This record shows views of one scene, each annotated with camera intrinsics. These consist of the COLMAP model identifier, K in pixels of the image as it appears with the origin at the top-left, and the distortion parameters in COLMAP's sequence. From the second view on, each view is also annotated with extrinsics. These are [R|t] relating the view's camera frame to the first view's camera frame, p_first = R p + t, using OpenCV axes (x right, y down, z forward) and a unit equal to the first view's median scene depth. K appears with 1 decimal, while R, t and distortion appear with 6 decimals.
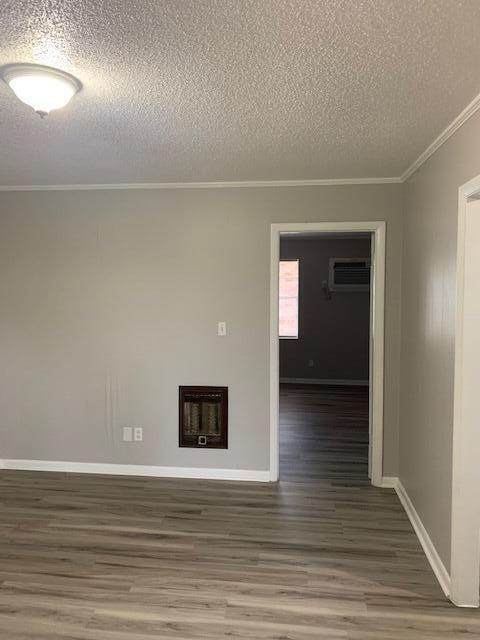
lens RADIAL K [[477.1, 0, 240.3], [0, 477.1, 343.7], [0, 0, 1]] dist [0.003931, -0.001077]
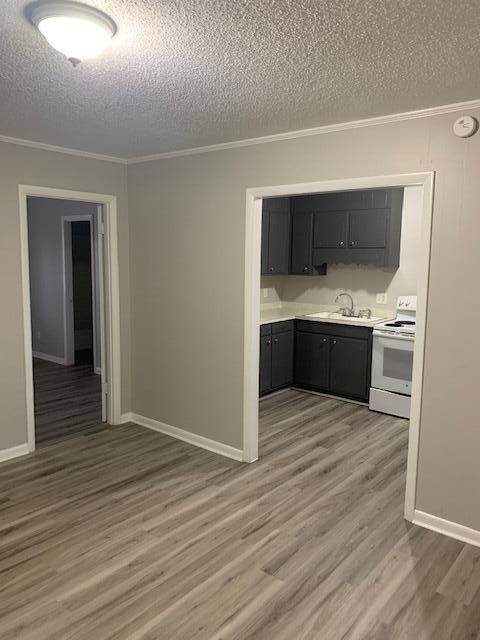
lens RADIAL K [[490.9, 0, 240.1], [0, 490.9, 305.7], [0, 0, 1]] dist [0.004896, -0.003604]
pose [[0.540867, -0.082649, 0.837038, -0.712640], [0.084101, 0.995488, 0.043951, -0.019215], [-0.836893, 0.046624, 0.545377, 0.126272]]
